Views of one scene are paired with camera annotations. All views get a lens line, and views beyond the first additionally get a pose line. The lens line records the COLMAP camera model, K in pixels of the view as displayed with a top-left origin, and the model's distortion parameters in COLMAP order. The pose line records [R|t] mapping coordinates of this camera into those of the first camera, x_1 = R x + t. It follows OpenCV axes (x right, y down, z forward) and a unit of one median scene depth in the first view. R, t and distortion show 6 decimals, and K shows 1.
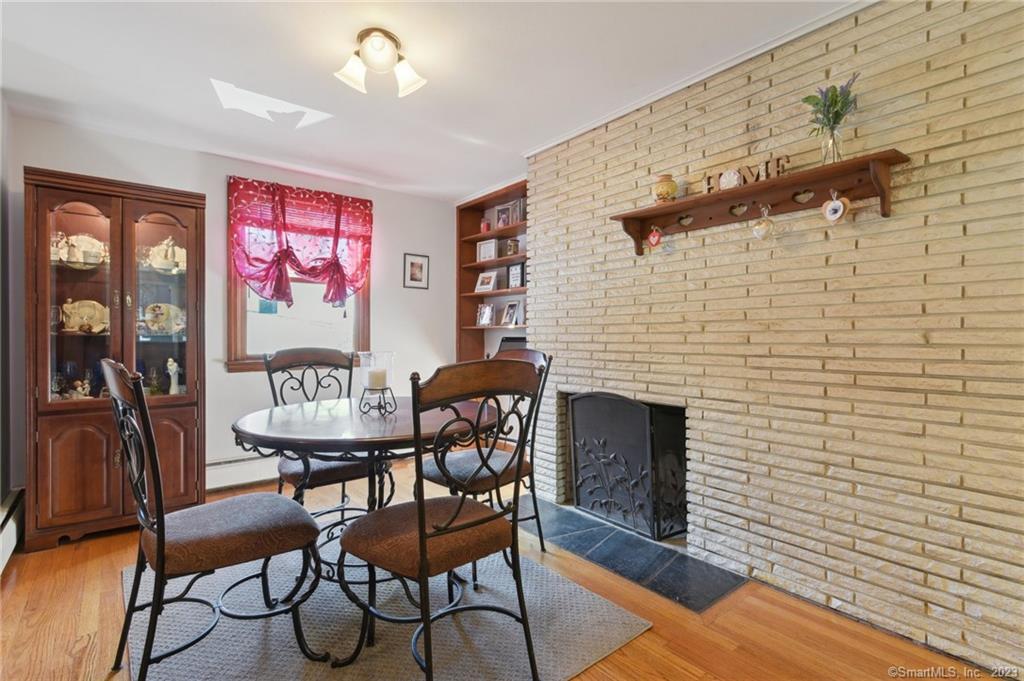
lens RADIAL K [[490.5, 0, 508.9], [0, 490.5, 338.9], [0, 0, 1]] dist [0.000813, -0.000112]
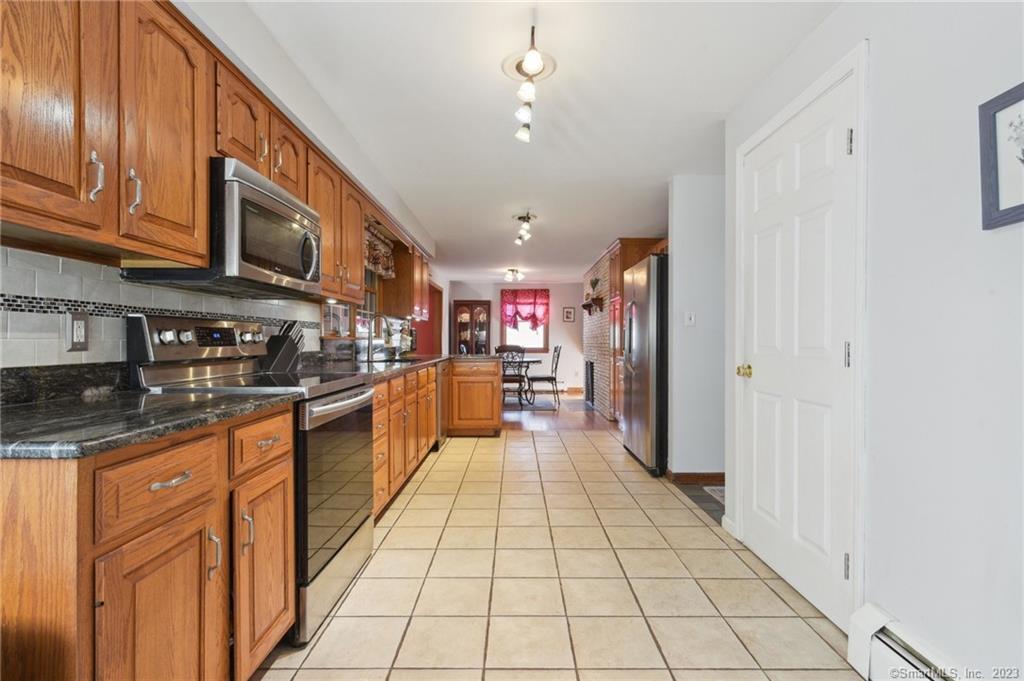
lens RADIAL K [[490.5, 0, 513.3], [0, 490.5, 341.1], [0, 0, 1]] dist [0.000813, -0.000112]
pose [[0.776571, 0.003133, -0.630022, 1.392452], [-0.008104, 0.999955, -0.005016, 0.011377], [0.629977, 0.009001, 0.776561, -1.309934]]
